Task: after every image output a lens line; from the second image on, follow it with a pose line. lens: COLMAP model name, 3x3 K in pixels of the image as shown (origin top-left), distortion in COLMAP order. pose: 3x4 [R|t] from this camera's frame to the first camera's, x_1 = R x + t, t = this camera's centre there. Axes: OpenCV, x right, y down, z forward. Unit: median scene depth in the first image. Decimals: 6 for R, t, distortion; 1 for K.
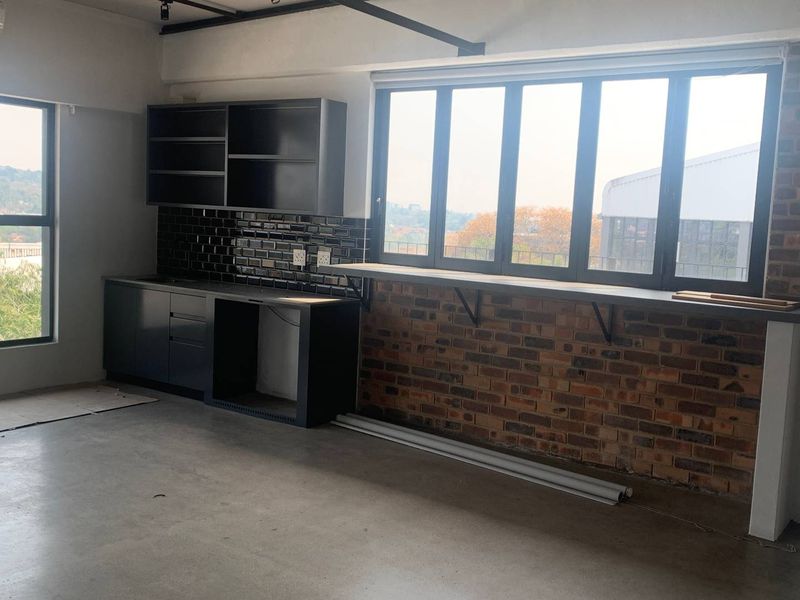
lens RADIAL K [[847.2, 0, 398.6], [0, 847.2, 305.2], [0, 0, 1]] dist [0.096526, 0.000000]
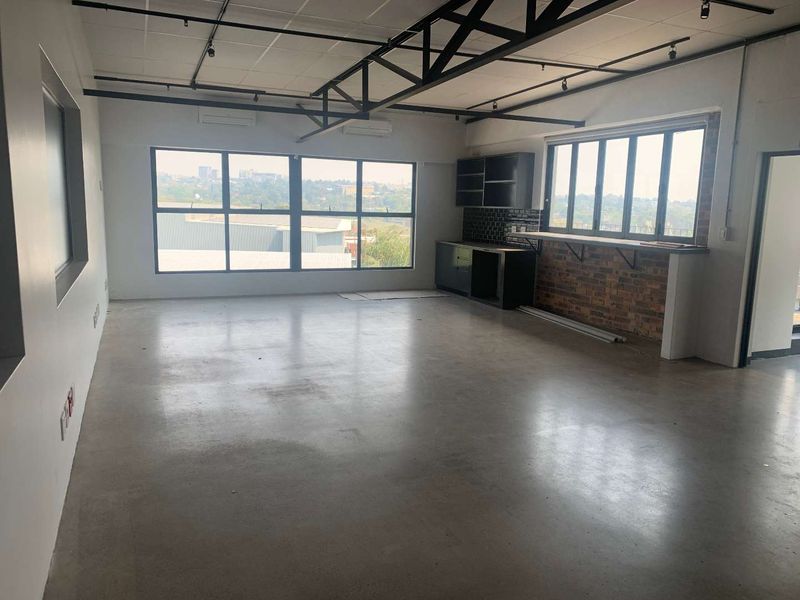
lens RADIAL K [[596.9, 0, 404.6], [0, 596.9, 297.8], [0, 0, 1]] dist [0.103798, -0.004294]
pose [[0.860034, 0.055557, -0.507204, 0.429835], [-0.040355, 0.998347, 0.040927, 0.062384], [0.508639, -0.014731, 0.860854, -0.408837]]
